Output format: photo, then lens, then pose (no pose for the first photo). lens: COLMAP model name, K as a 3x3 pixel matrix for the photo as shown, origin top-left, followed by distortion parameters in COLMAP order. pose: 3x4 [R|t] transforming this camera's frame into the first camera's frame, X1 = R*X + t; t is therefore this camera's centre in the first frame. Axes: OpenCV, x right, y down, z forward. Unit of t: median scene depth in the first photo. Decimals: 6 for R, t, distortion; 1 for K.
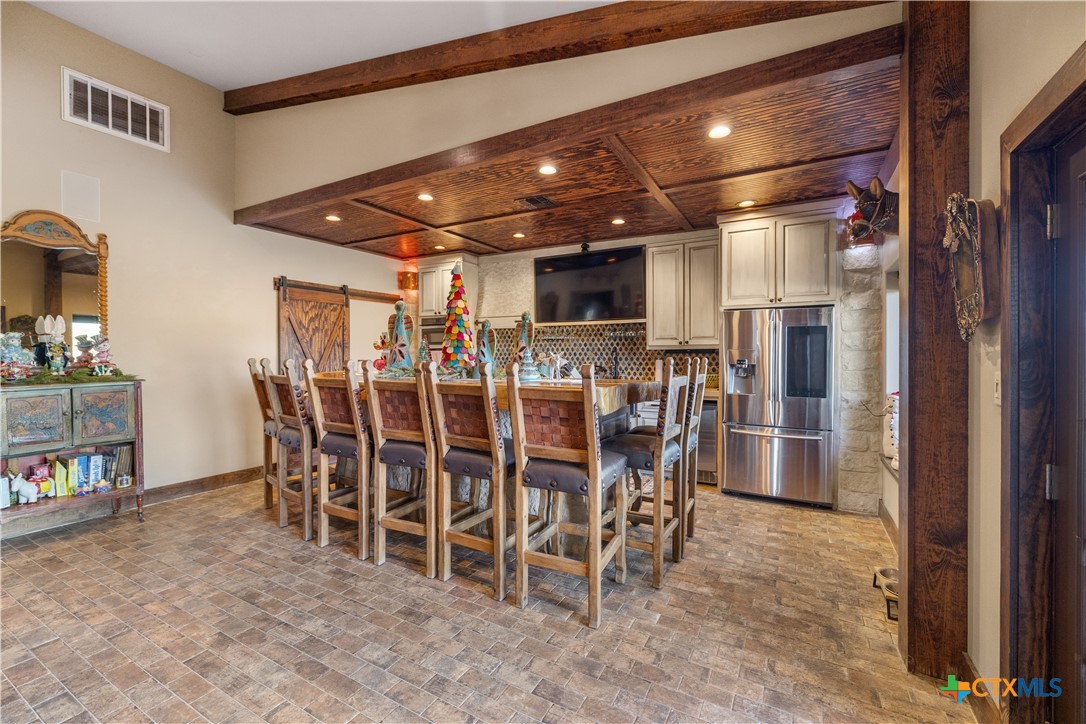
lens RADIAL K [[453.0, 0, 537.9], [0, 453.0, 358.8], [0, 0, 1]] dist [-0.002114, -0.000747]
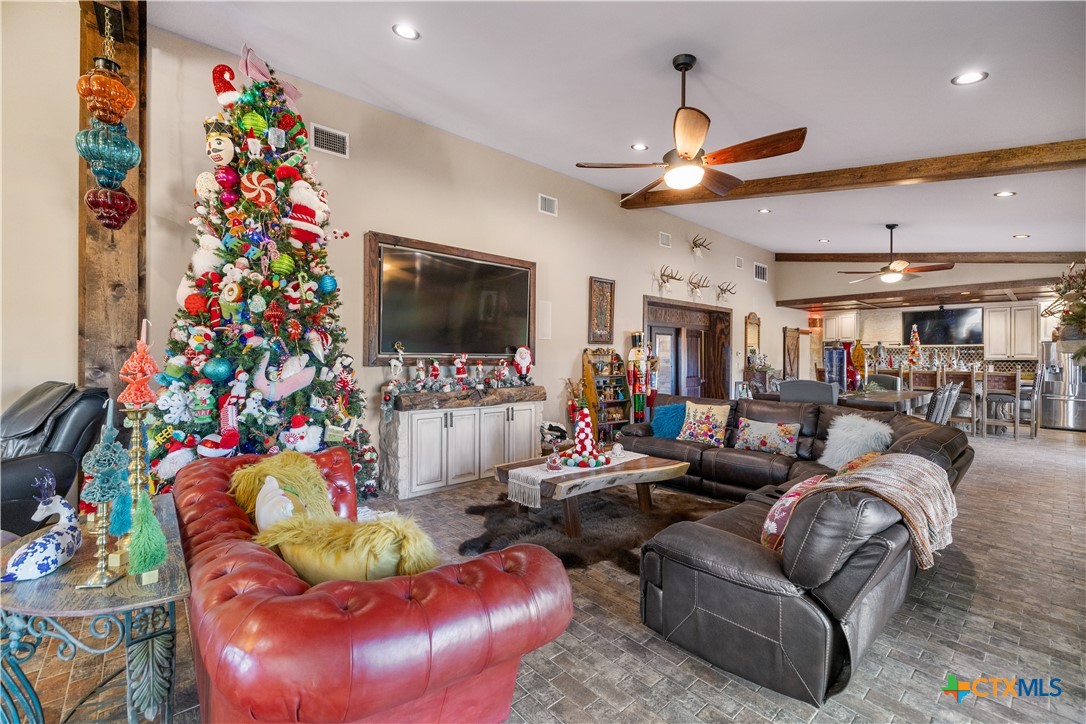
lens RADIAL K [[453.0, 0, 544.1], [0, 453.0, 357.3], [0, 0, 1]] dist [-0.002114, -0.000747]
pose [[0.945924, 0.006219, -0.324329, -1.245011], [-0.010590, 0.999875, -0.011715, 0.015366], [0.324216, 0.014517, 0.945872, -1.971574]]
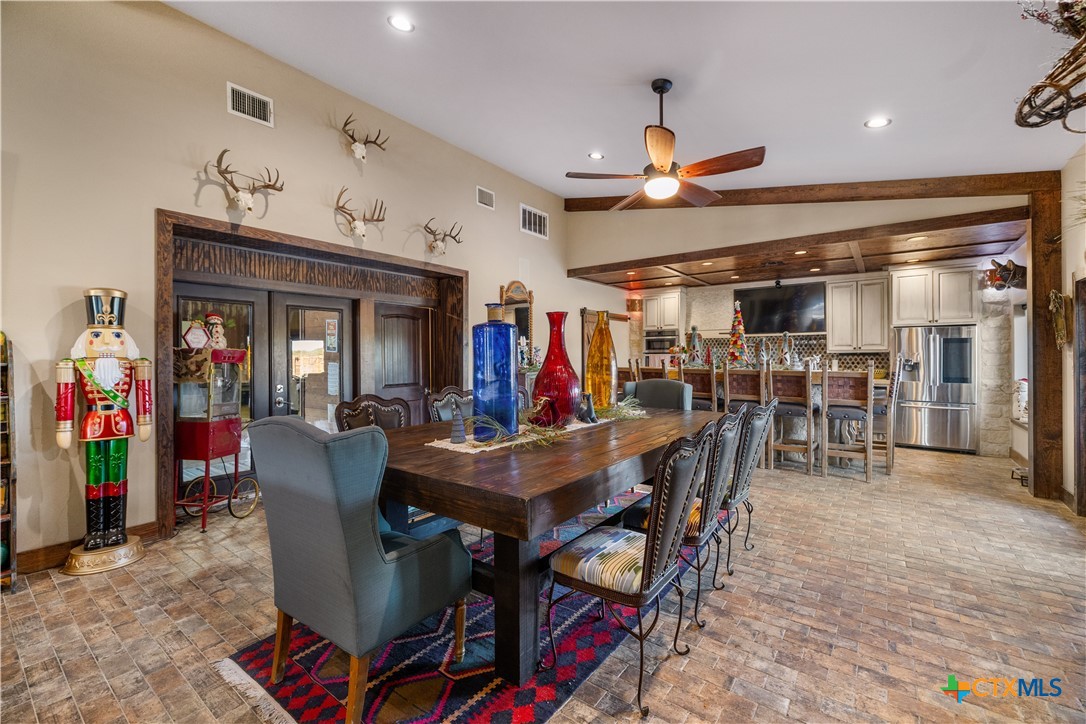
lens RADIAL K [[453.0, 0, 544.0], [0, 453.0, 358.0], [0, 0, 1]] dist [-0.002114, -0.000747]
pose [[0.991905, -0.001907, -0.126965, -0.643131], [0.000935, 0.999970, -0.007716, 0.008731], [0.126976, 0.007535, 0.991877, -0.756239]]
